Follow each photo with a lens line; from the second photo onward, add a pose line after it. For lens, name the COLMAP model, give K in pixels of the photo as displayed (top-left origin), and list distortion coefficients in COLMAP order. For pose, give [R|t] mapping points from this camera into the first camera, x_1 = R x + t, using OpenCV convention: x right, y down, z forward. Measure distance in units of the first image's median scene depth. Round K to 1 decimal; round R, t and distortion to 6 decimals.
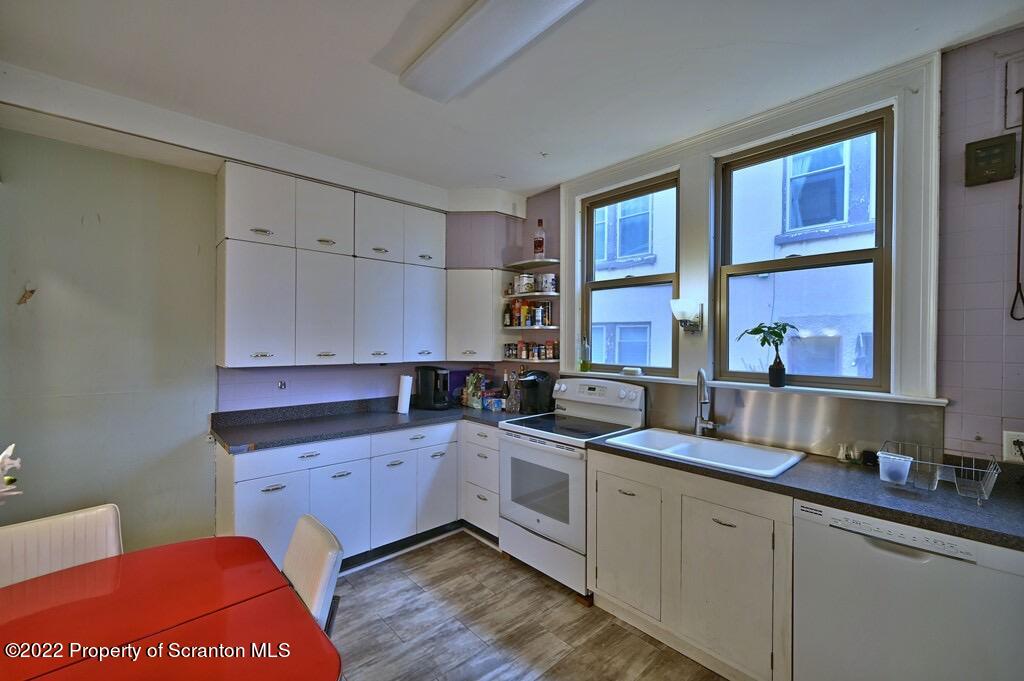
lens RADIAL K [[432.2, 0, 505.3], [0, 432.2, 344.9], [0, 0, 1]] dist [-0.000060, -0.000124]
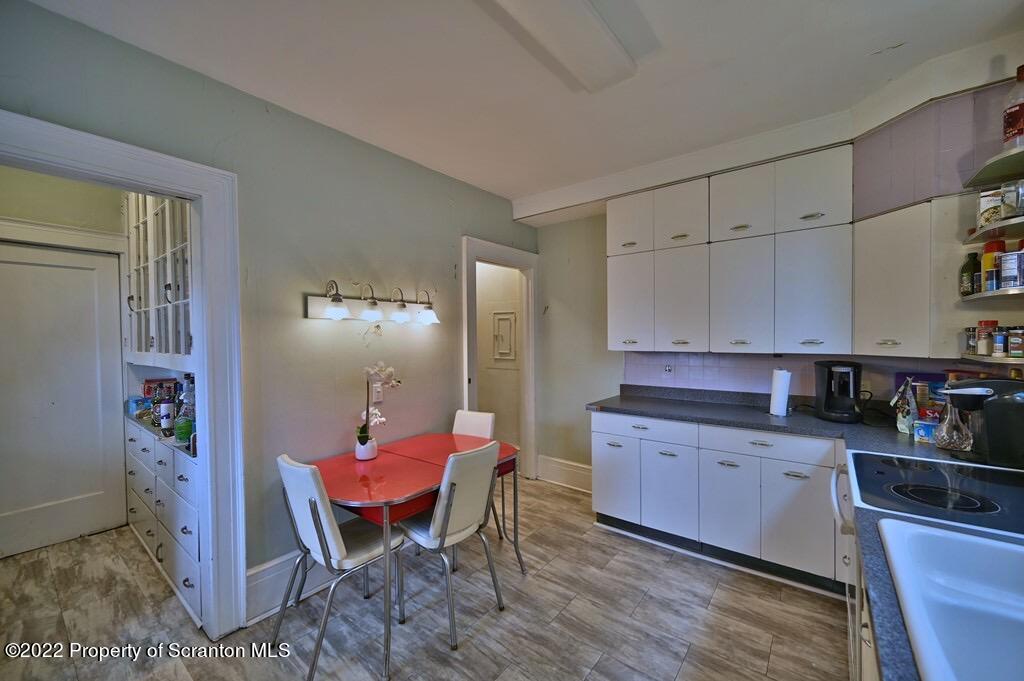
lens RADIAL K [[401.3, 0, 512.8], [0, 401.3, 346.6], [0, 0, 1]] dist [0.000368, -0.000527]
pose [[0.164625, 0.015272, -0.986238, 0.485437], [0.000256, 0.999879, 0.015526, 0.016819], [0.986356, -0.002808, 0.164601, 0.413691]]
